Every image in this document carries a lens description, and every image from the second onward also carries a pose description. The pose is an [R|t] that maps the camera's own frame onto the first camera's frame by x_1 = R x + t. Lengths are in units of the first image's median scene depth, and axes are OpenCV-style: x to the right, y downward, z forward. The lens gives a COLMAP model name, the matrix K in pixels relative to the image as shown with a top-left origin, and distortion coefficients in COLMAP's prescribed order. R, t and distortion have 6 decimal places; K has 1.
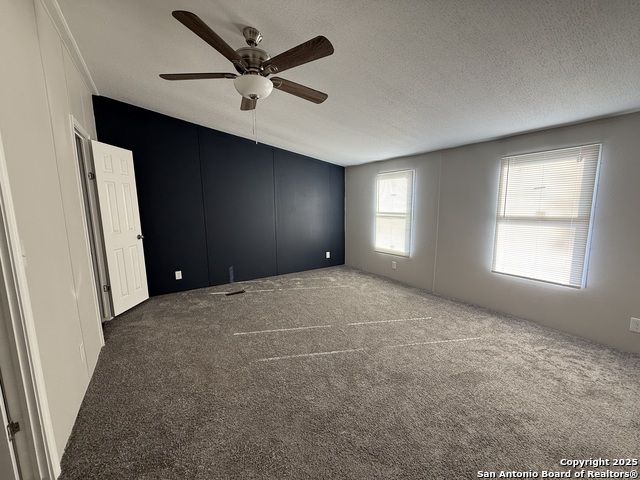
lens RADIAL K [[255.4, 0, 318.8], [0, 255.4, 241.7], [0, 0, 1]] dist [-0.000173, -0.000022]
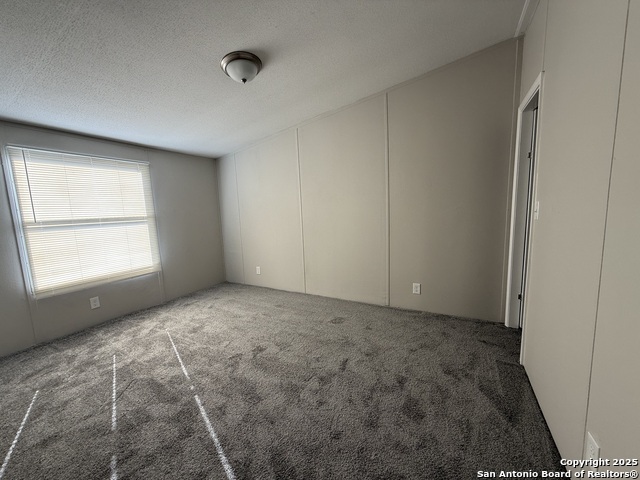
lens RADIAL K [[255.4, 0, 318.9], [0, 255.4, 237.4], [0, 0, 1]] dist [-0.000173, -0.000022]
pose [[-0.484846, -0.099933, 0.868871, -0.558050], [0.140964, 0.971533, 0.190401, -0.117321], [-0.863165, 0.214795, -0.456957, 0.856436]]
